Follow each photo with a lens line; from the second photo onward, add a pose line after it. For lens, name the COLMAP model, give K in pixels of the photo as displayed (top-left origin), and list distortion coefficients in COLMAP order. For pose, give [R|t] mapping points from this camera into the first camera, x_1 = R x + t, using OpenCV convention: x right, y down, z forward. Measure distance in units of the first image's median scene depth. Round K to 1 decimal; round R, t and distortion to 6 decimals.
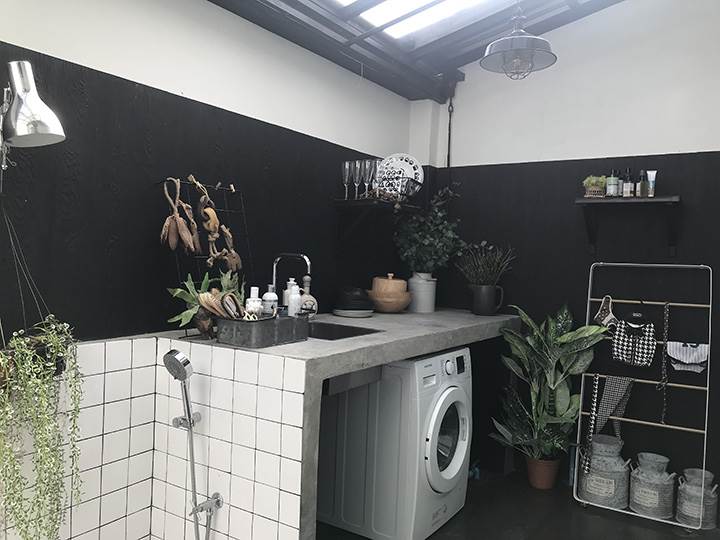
lens RADIAL K [[591.7, 0, 360.3], [0, 591.7, 261.0], [0, 0, 1]] dist [-0.002311, -0.000888]
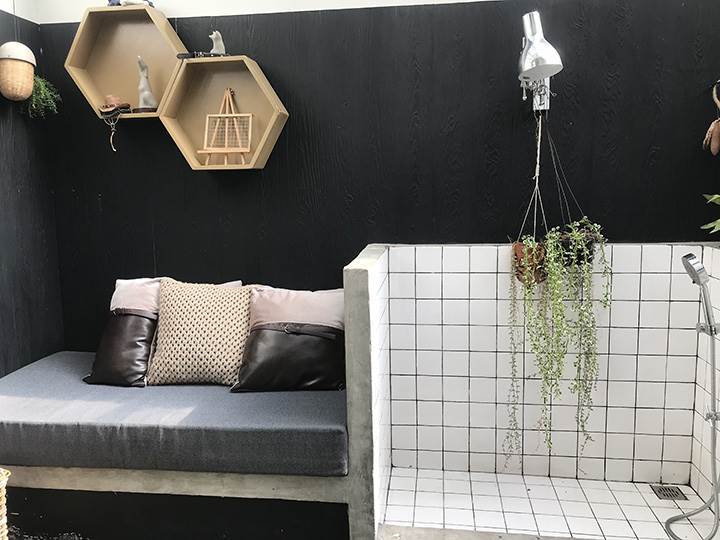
lens RADIAL K [[591.7, 0, 360.3], [0, 591.7, 261.0], [0, 0, 1]] dist [-0.002311, -0.000888]
pose [[0.420637, 0.067777, -0.904694, 0.357990], [0.025076, 0.995956, 0.086273, 0.061235], [0.906882, -0.058975, 0.417237, 0.069158]]
